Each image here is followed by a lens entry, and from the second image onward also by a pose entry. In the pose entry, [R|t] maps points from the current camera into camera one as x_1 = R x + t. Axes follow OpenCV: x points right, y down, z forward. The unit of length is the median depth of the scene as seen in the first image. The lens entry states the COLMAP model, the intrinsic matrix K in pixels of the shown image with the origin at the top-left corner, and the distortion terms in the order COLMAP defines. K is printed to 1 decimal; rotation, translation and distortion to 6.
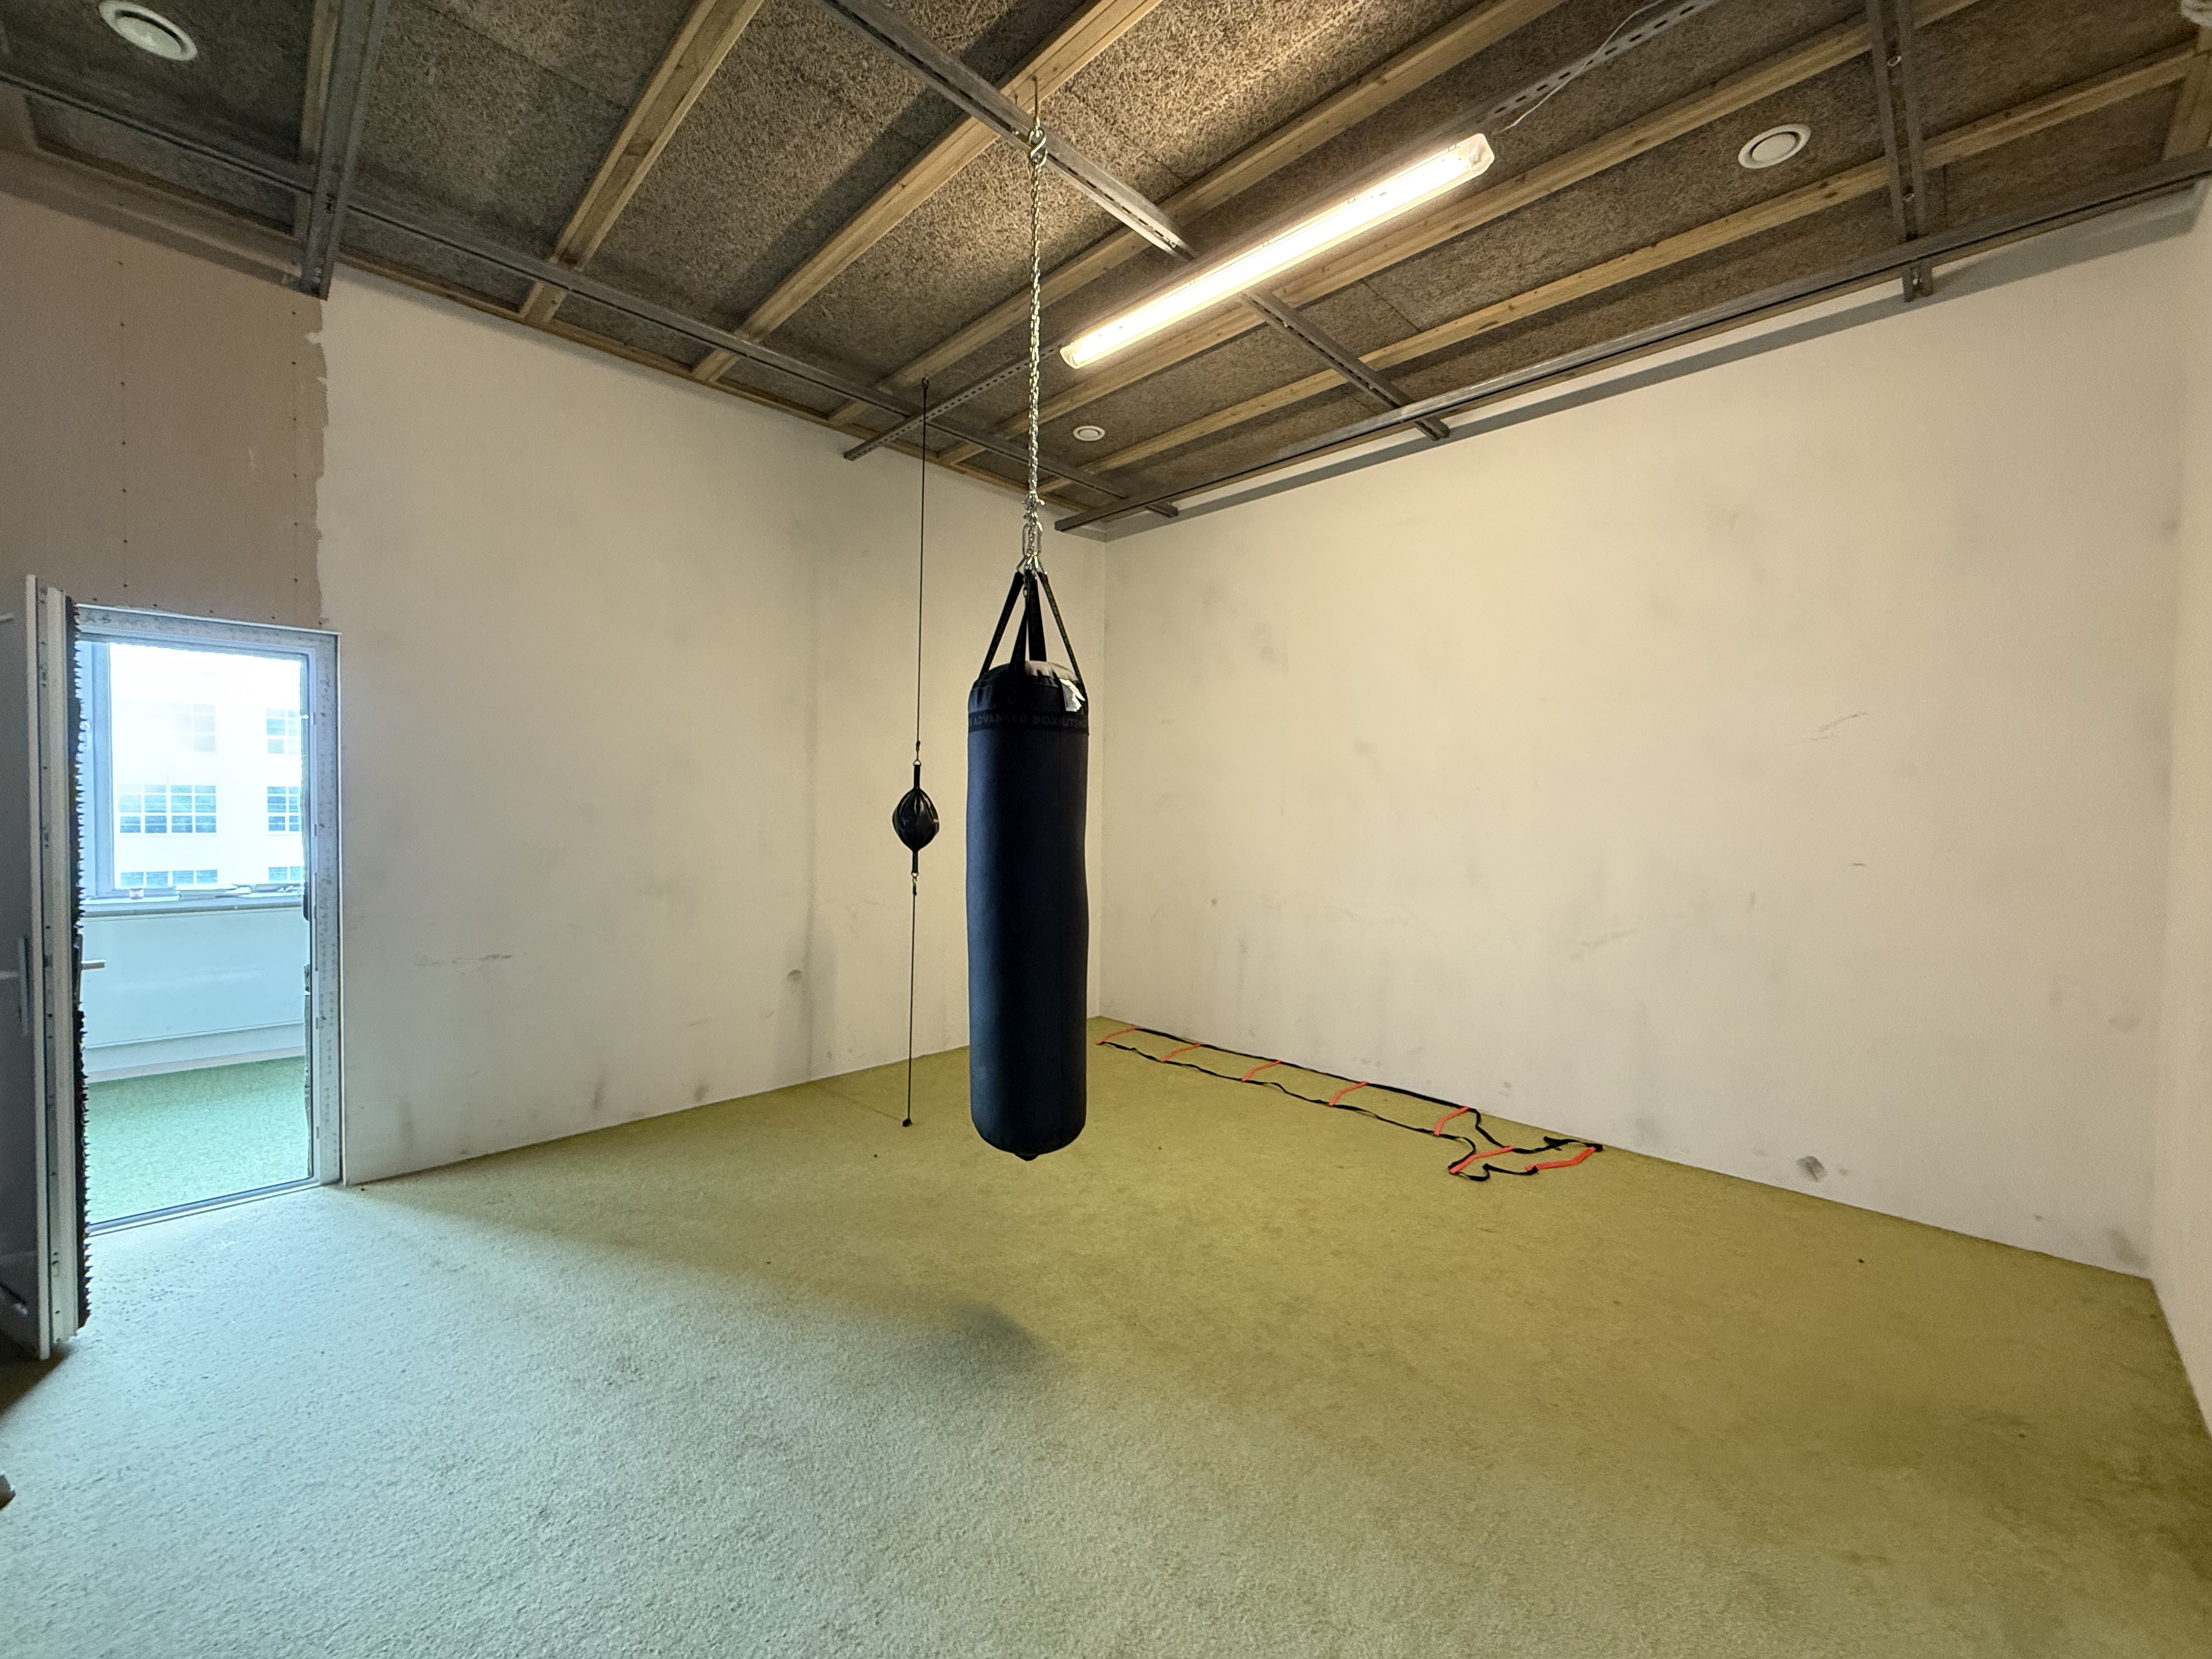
lens RADIAL K [[879.7, 0, 1100.6], [0, 879.7, 842.6], [0, 0, 1]] dist [0.001614, 0.000159]
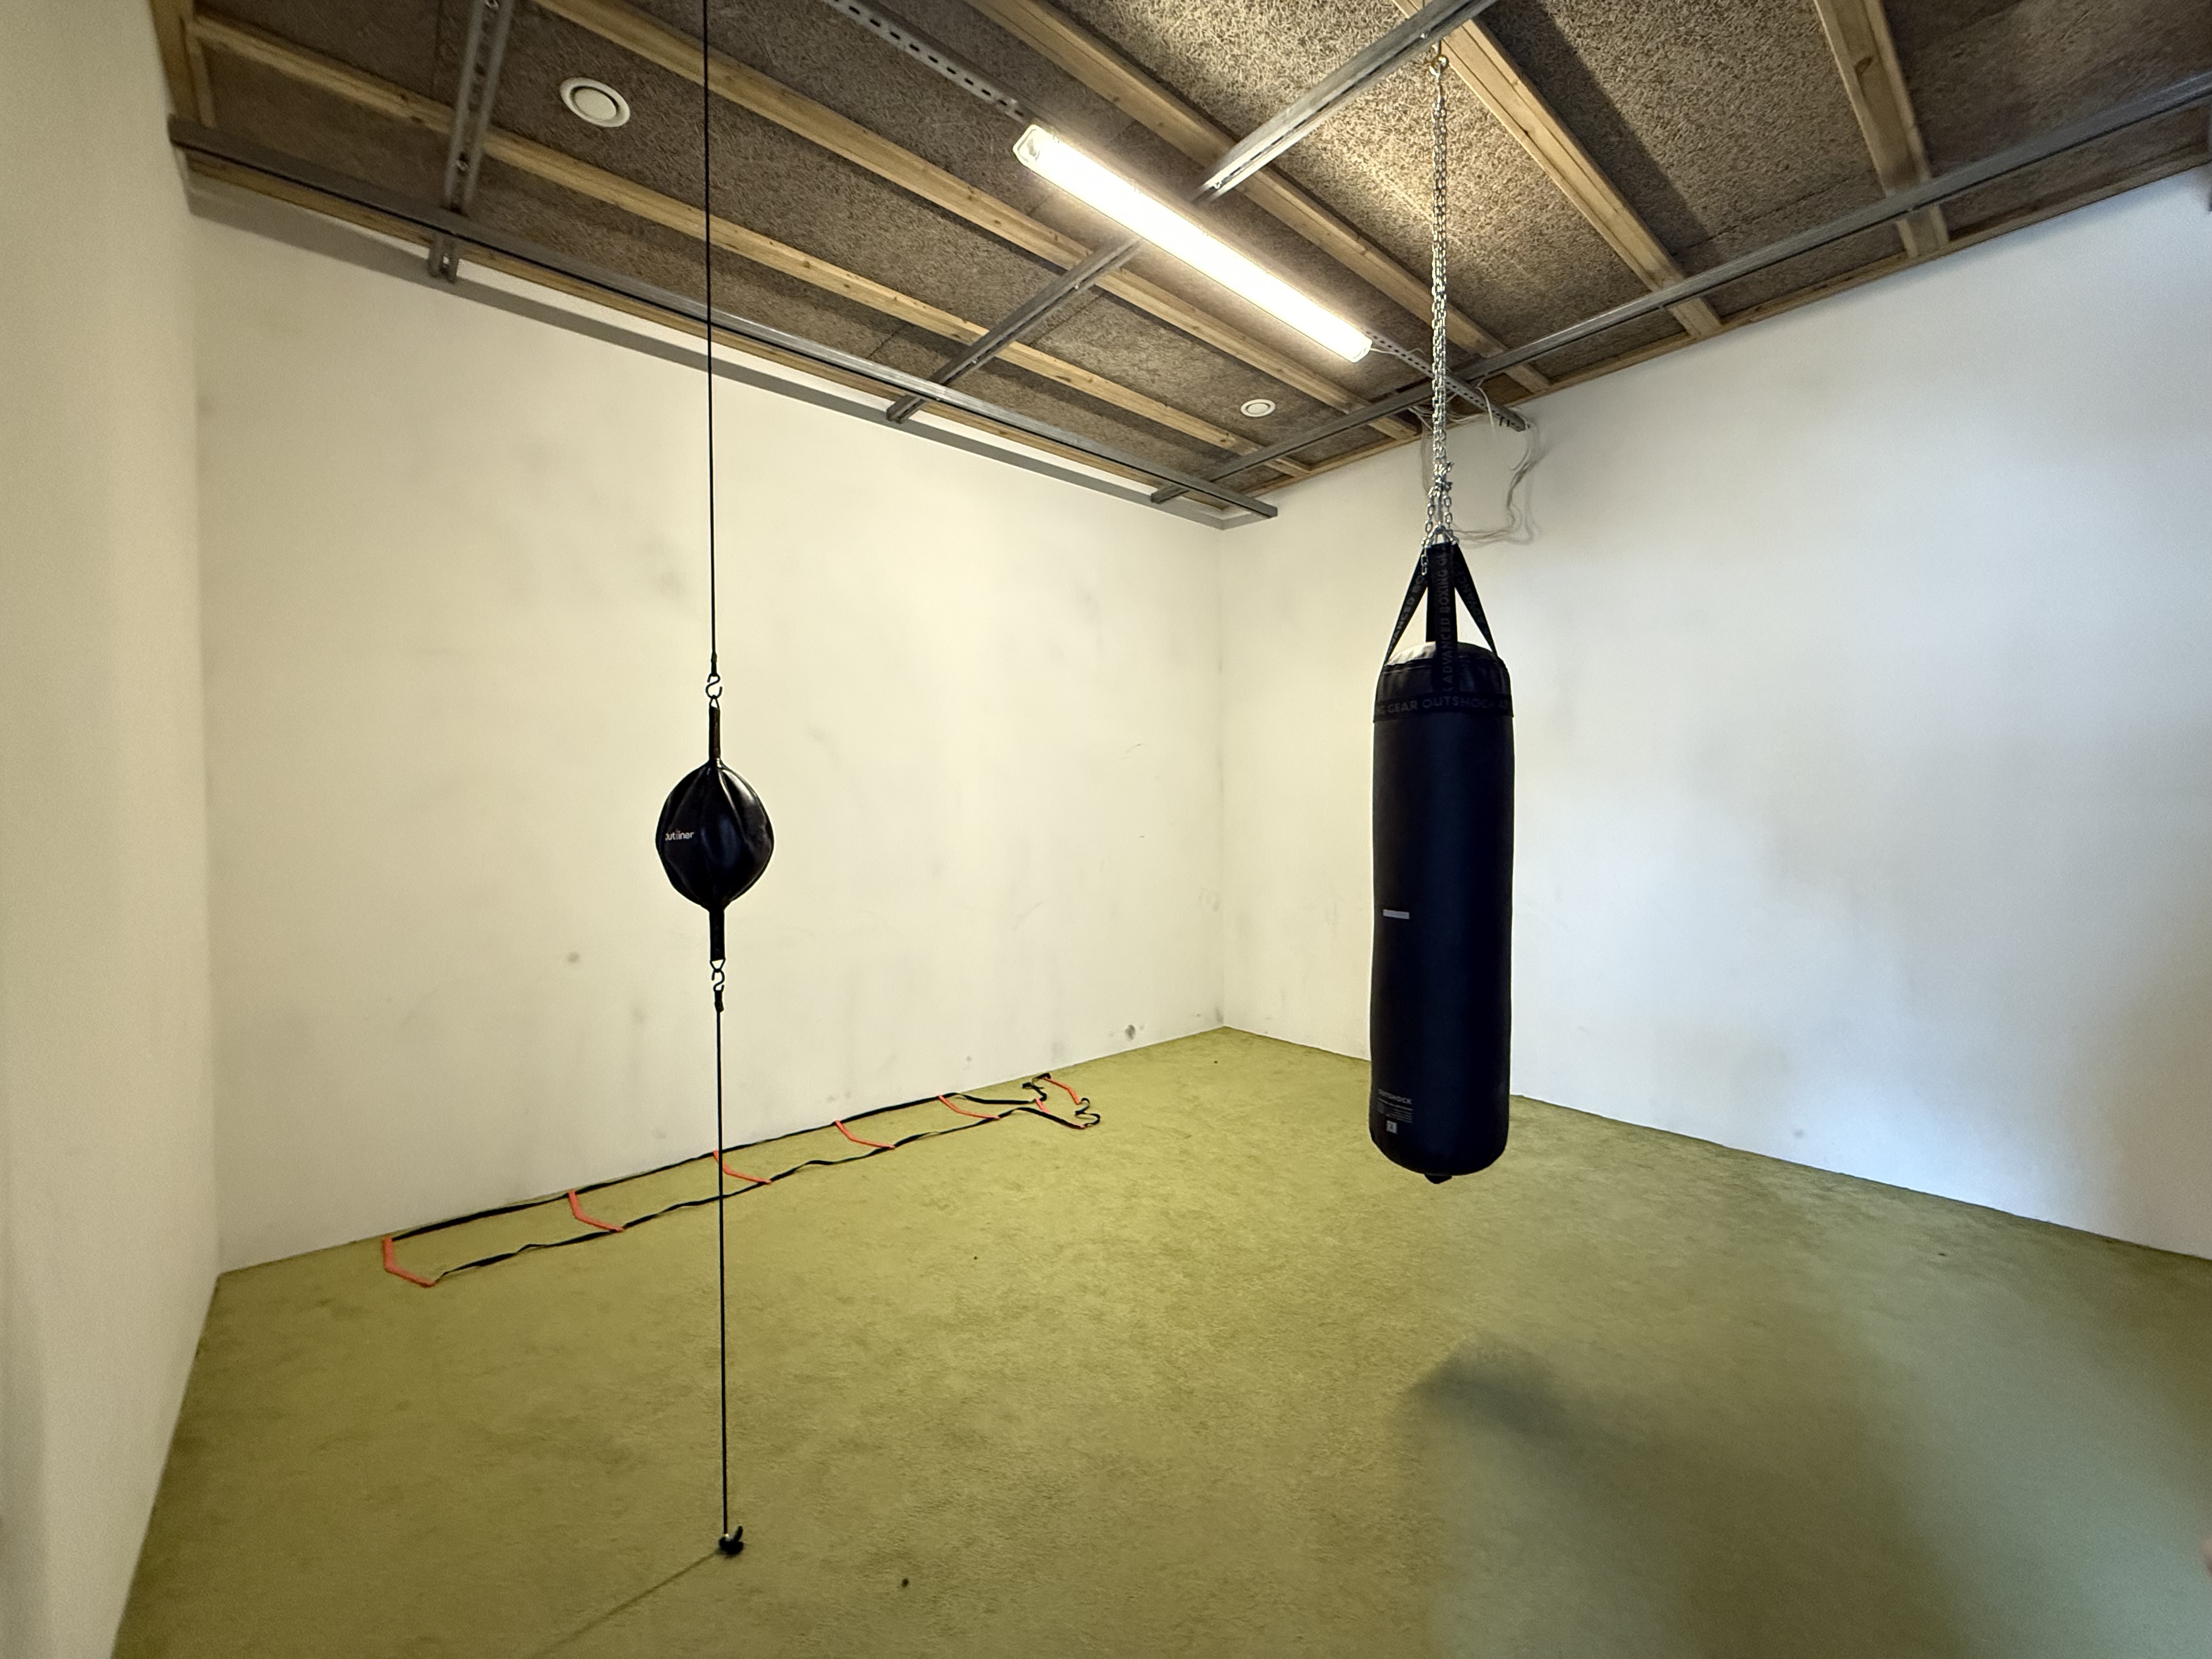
lens RADIAL K [[879.7, 0, 1100.6], [0, 879.7, 842.6], [0, 0, 1]] dist [0.001614, 0.000159]
pose [[0.073279, -0.047988, 0.996156, -0.621661], [0.047562, 0.997873, 0.044572, -0.033182], [-0.996177, 0.044113, 0.075405, 0.776553]]
